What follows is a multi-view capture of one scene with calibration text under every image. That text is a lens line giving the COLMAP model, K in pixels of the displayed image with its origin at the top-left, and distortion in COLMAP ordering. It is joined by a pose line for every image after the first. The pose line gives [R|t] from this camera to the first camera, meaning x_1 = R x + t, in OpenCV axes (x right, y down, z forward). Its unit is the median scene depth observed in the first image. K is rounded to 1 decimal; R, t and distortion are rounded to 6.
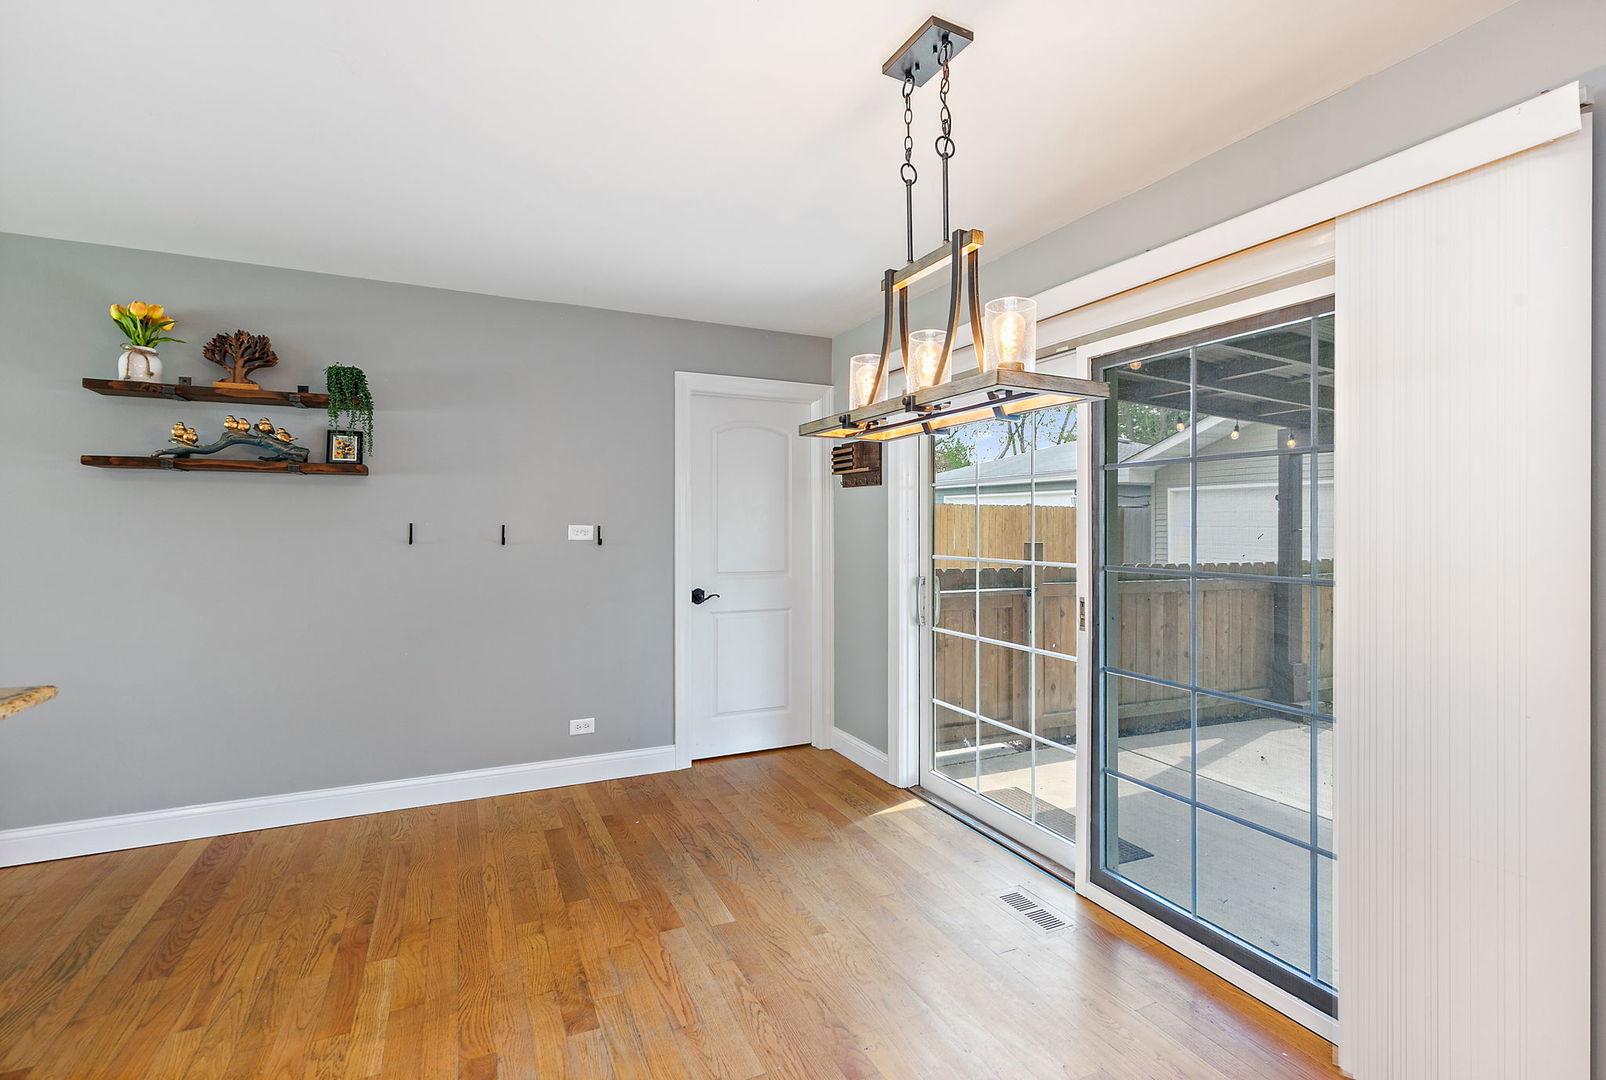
lens RADIAL K [[738.8, 0, 800.6], [0, 738.8, 531.3], [0, 0, 1]] dist [0.000451, -0.000246]
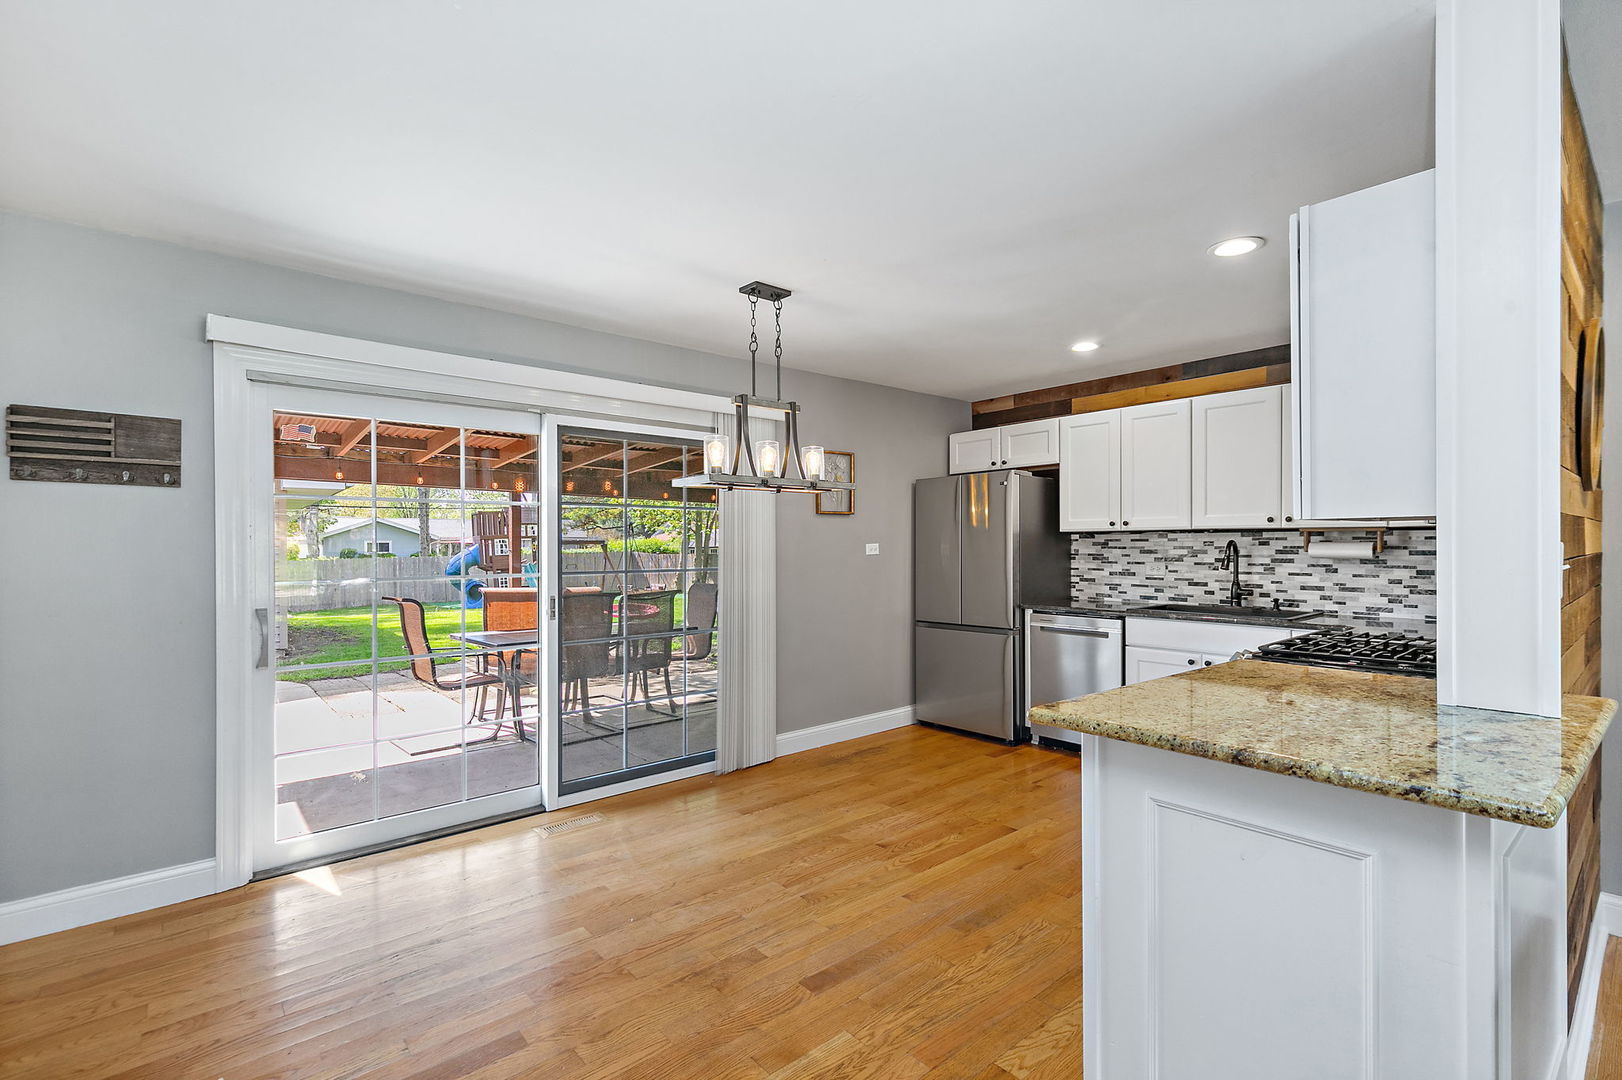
lens RADIAL K [[741.6, 0, 818.4], [0, 741.6, 547.7], [0, 0, 1]] dist [0.013421, -0.002935]
pose [[-0.253837, -0.008739, 0.967207, -1.074270], [0.007479, 0.999912, 0.010997, -0.011410], [-0.967218, 0.010025, -0.253749, 0.858823]]
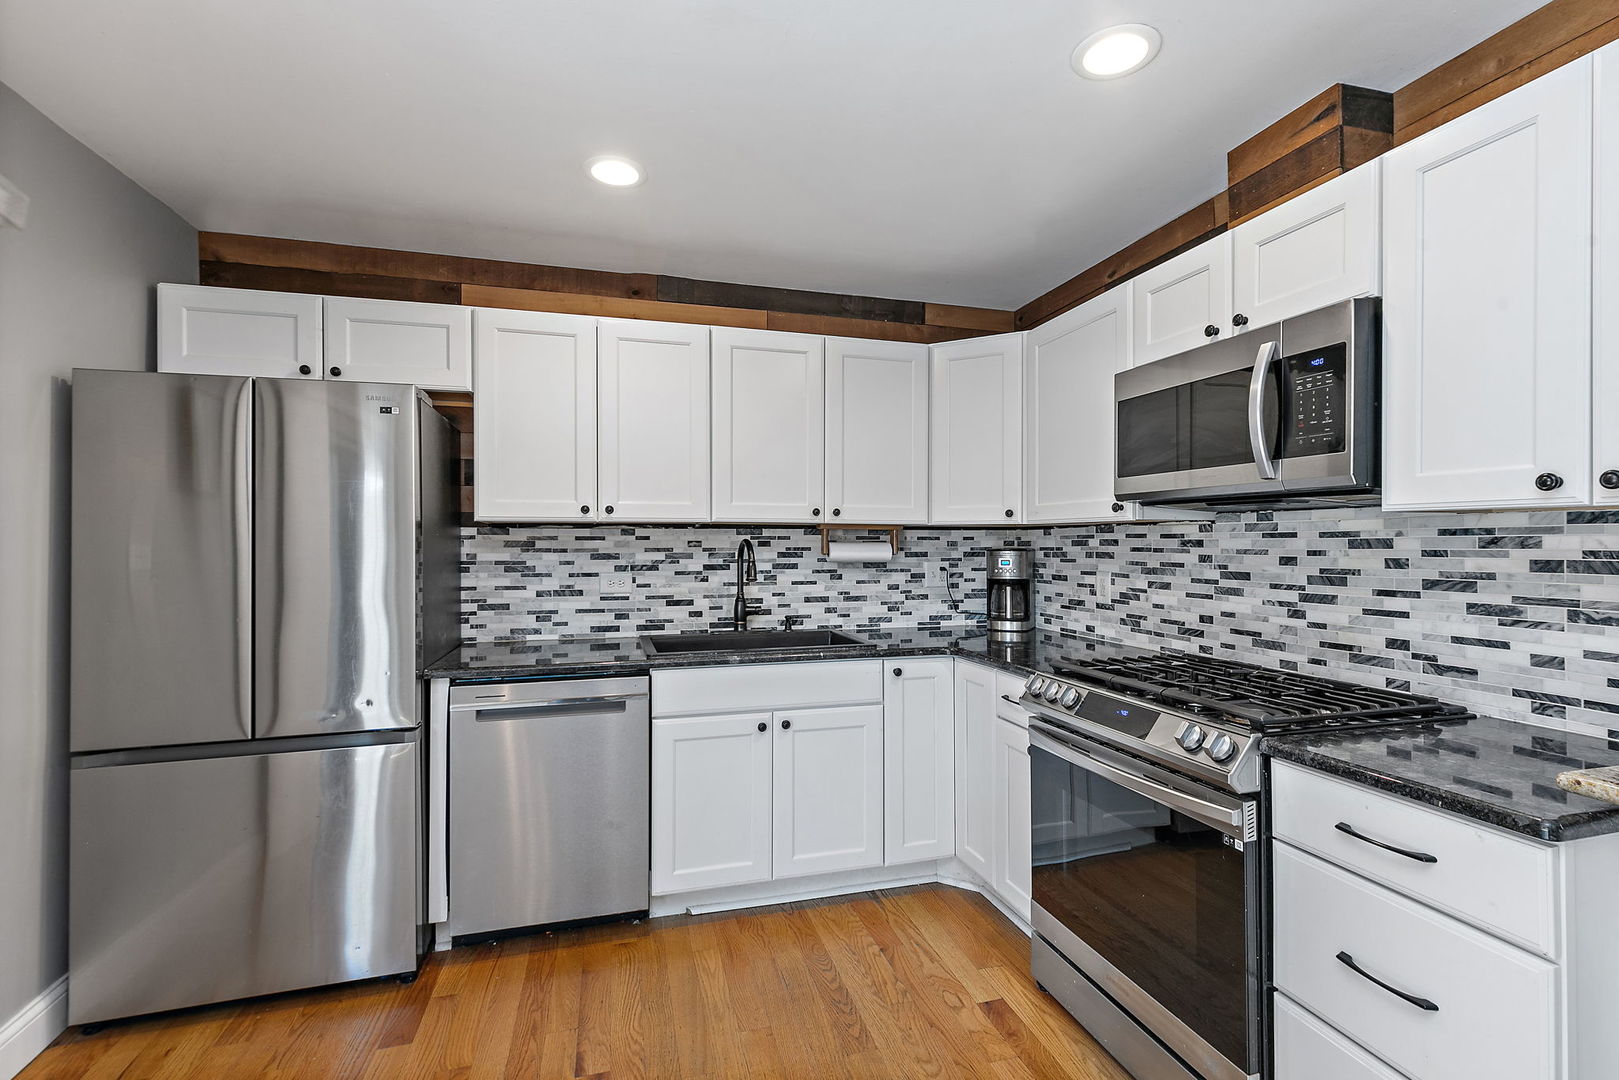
lens RADIAL K [[740.2, 0, 816.8], [0, 740.2, 539.6], [0, 0, 1]] dist [0.013421, -0.002935]
pose [[-0.983448, -0.003164, 0.181161, -0.089718], [-0.002887, 0.999994, 0.001790, -0.005037], [-0.181166, 0.001237, -0.983452, 0.694109]]
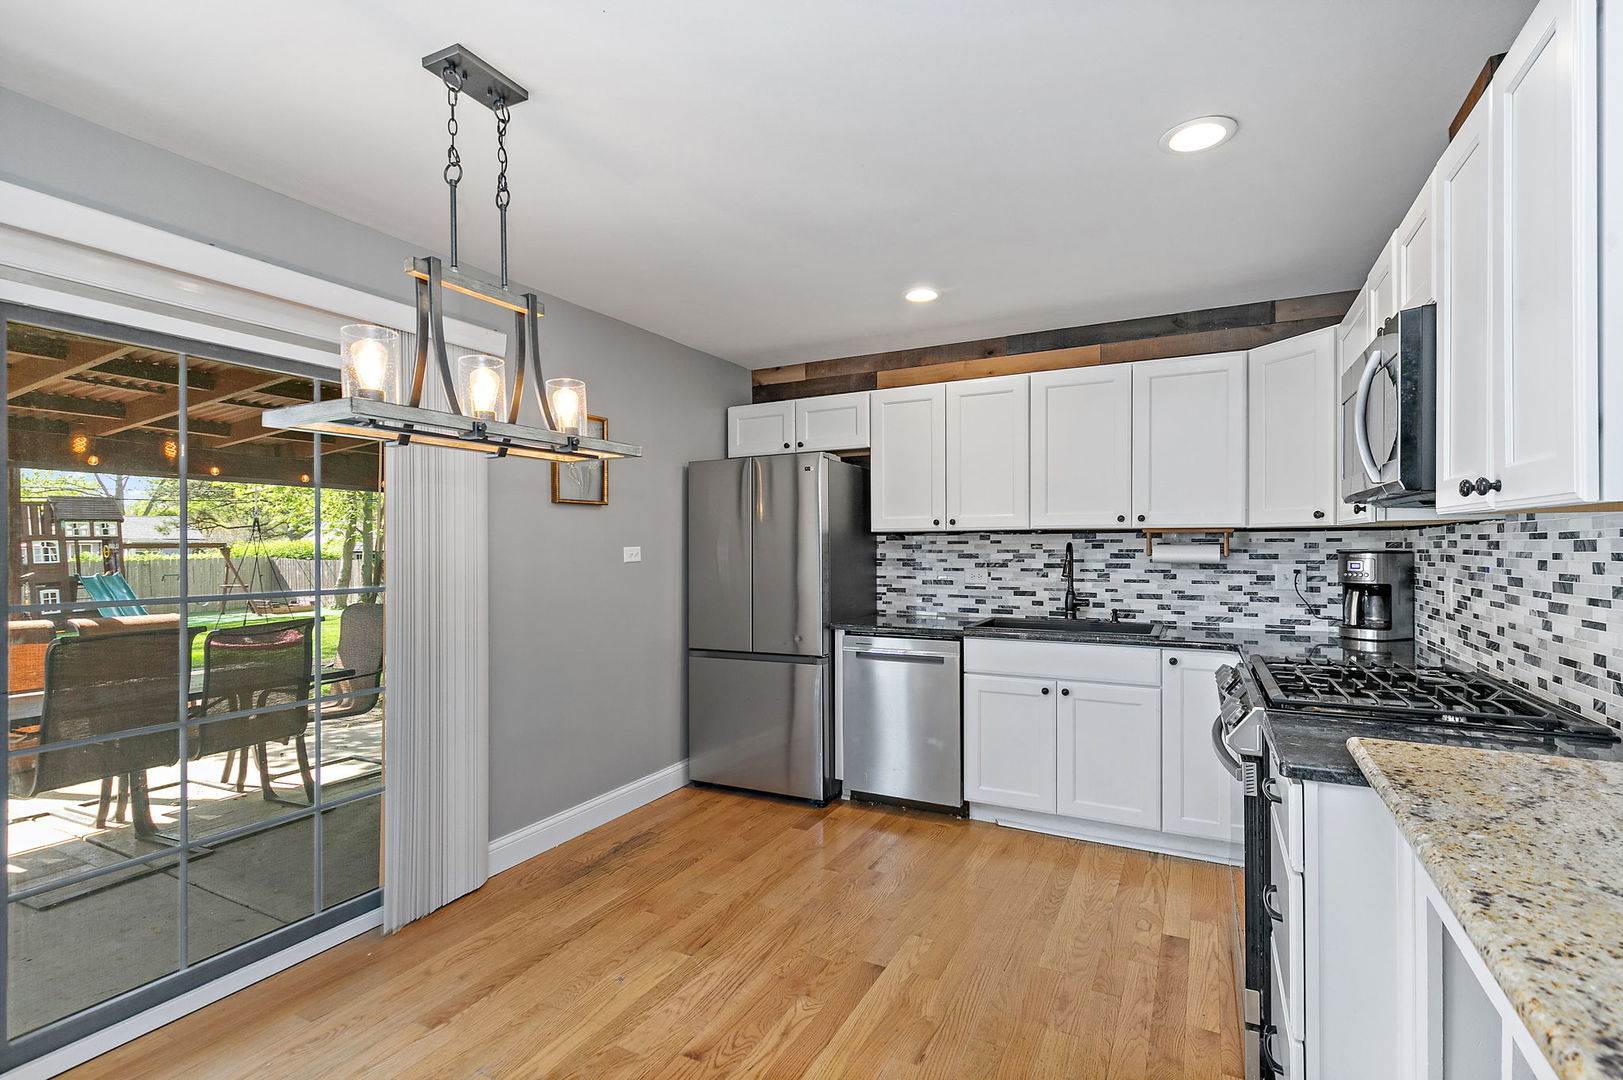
lens RADIAL K [[742.1, 0, 818.6], [0, 742.1, 548.7], [0, 0, 1]] dist [0.013421, -0.002935]
pose [[-0.595047, -0.005153, 0.803674, -0.592340], [0.005360, 0.999932, 0.010380, -0.008761], [-0.803673, 0.010484, -0.594979, 0.785675]]
